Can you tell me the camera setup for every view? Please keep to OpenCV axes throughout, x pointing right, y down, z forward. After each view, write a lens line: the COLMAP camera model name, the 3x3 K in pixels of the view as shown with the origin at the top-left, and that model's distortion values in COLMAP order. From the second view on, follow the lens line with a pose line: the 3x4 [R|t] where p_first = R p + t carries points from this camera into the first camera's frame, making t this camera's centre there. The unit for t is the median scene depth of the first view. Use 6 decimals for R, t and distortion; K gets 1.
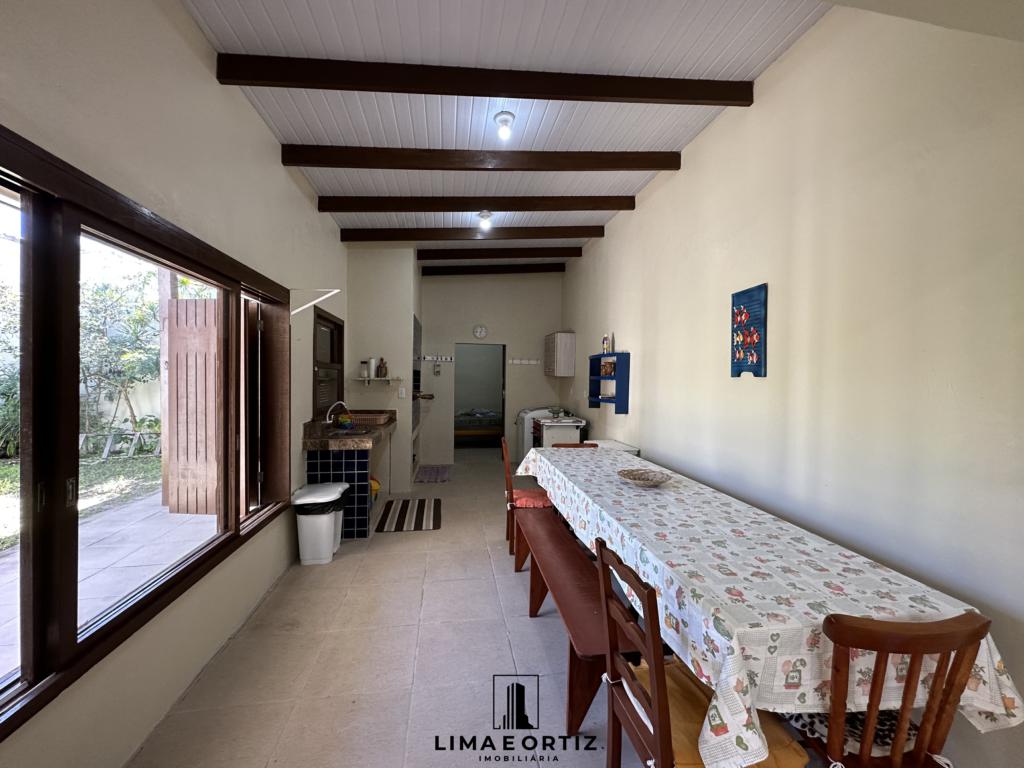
lens RADIAL K [[409.1, 0, 512.0], [0, 409.1, 384.0], [0, 0, 1]] dist [-0.004802, 0.001506]
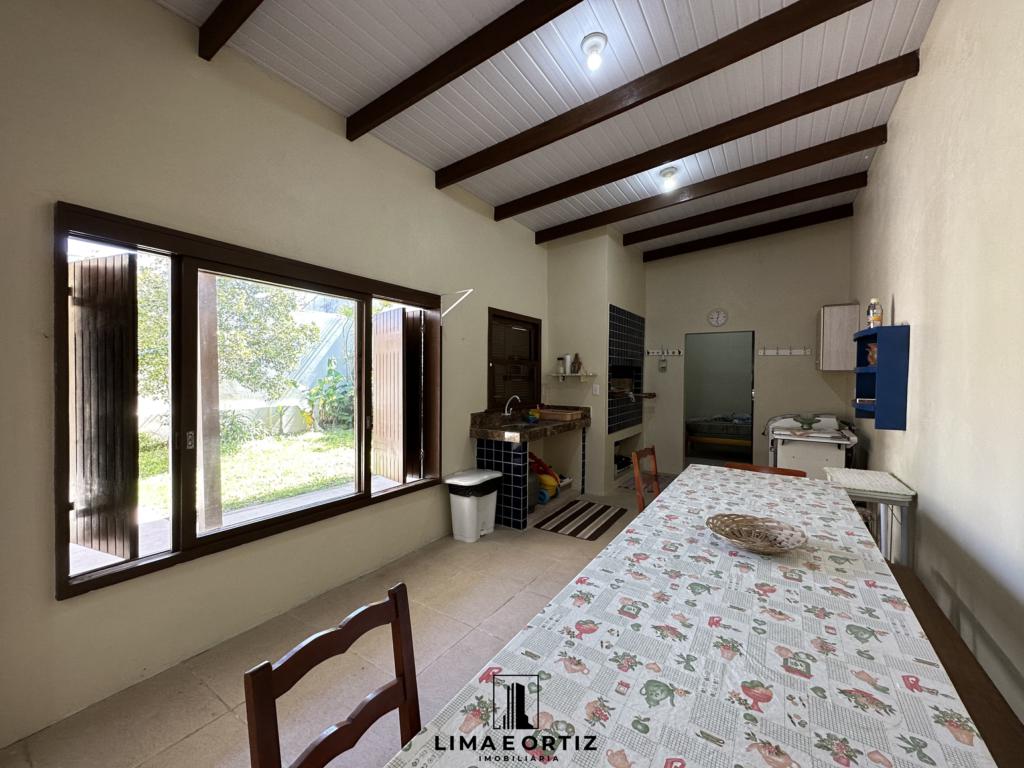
lens RADIAL K [[409.1, 0, 512.0], [0, 409.1, 384.0], [0, 0, 1]] dist [-0.004802, 0.001506]
pose [[0.740152, 0.005519, -0.672417, 0.293014], [-0.006895, 0.999976, 0.000618, 0.012545], [0.672404, 0.004179, 0.740172, 0.220062]]
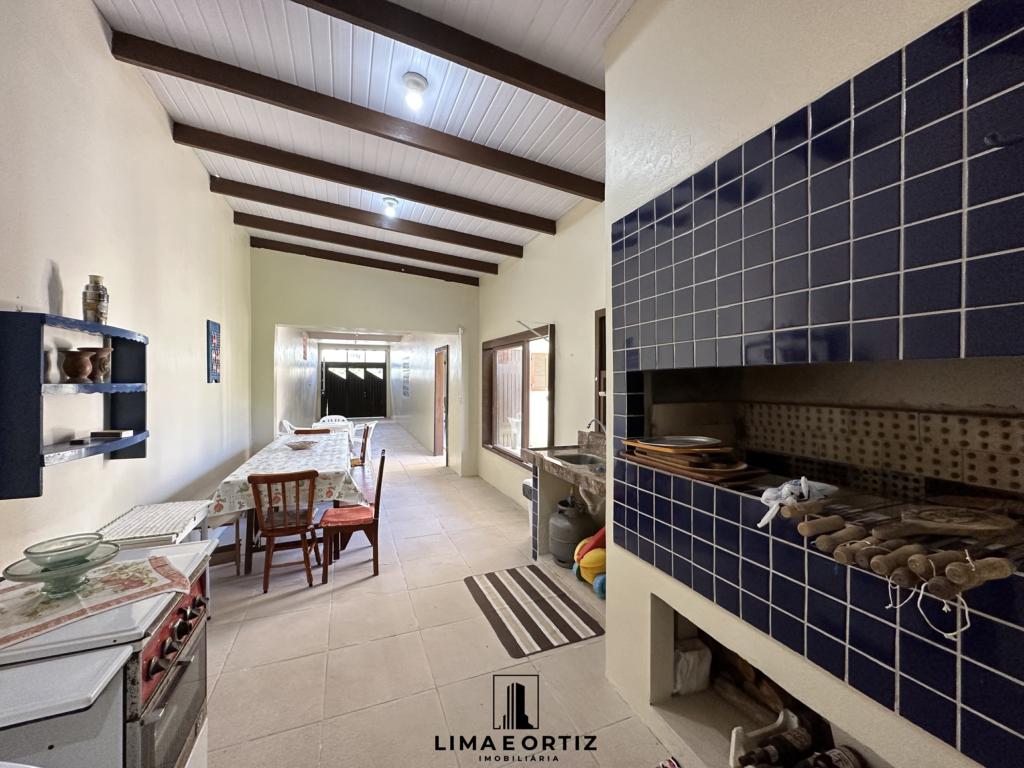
lens RADIAL K [[409.1, 0, 512.0], [0, 409.1, 384.0], [0, 0, 1]] dist [-0.004802, 0.001506]
pose [[-0.975786, -0.013121, -0.218334, -0.091413], [-0.016132, 0.999798, 0.012017, -0.031152], [0.218132, 0.015248, -0.975800, 1.800334]]
